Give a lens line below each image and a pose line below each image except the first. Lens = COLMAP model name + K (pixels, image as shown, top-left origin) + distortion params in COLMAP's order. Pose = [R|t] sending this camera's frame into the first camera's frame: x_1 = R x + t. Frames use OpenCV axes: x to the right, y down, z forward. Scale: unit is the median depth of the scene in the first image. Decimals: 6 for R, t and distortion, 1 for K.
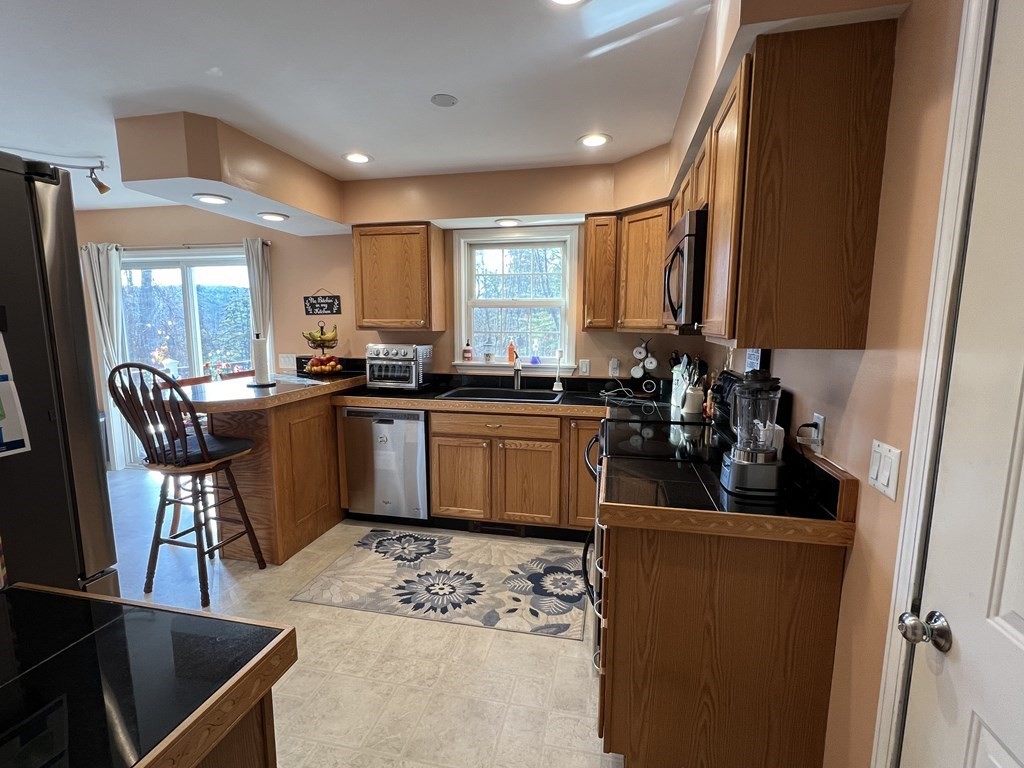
lens RADIAL K [[479.1, 0, 512.0], [0, 479.1, 384.0], [0, 0, 1]] dist [-0.000219, -0.000560]
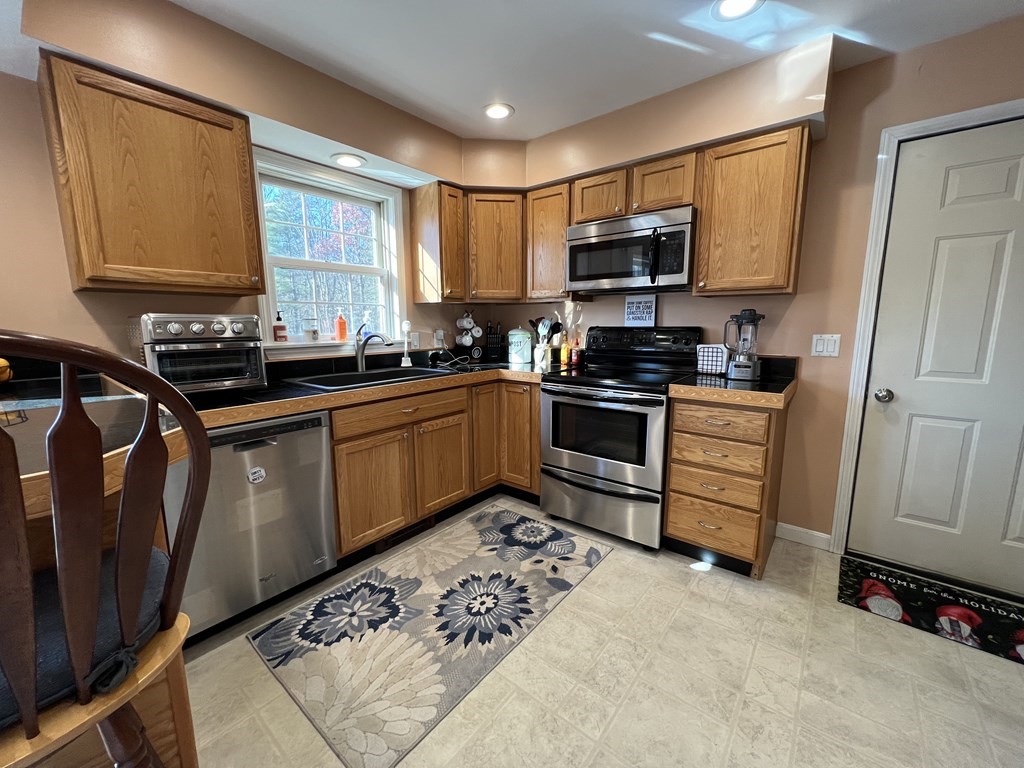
lens RADIAL K [[409.5, 0, 512.0], [0, 409.5, 384.0], [0, 0, 1]] dist [0.002978, 0.000558]
pose [[0.449192, -0.140620, 0.882300, -0.591797], [0.122275, 0.987920, 0.095202, -0.003584], [-0.885029, 0.065119, 0.460959, 0.520260]]
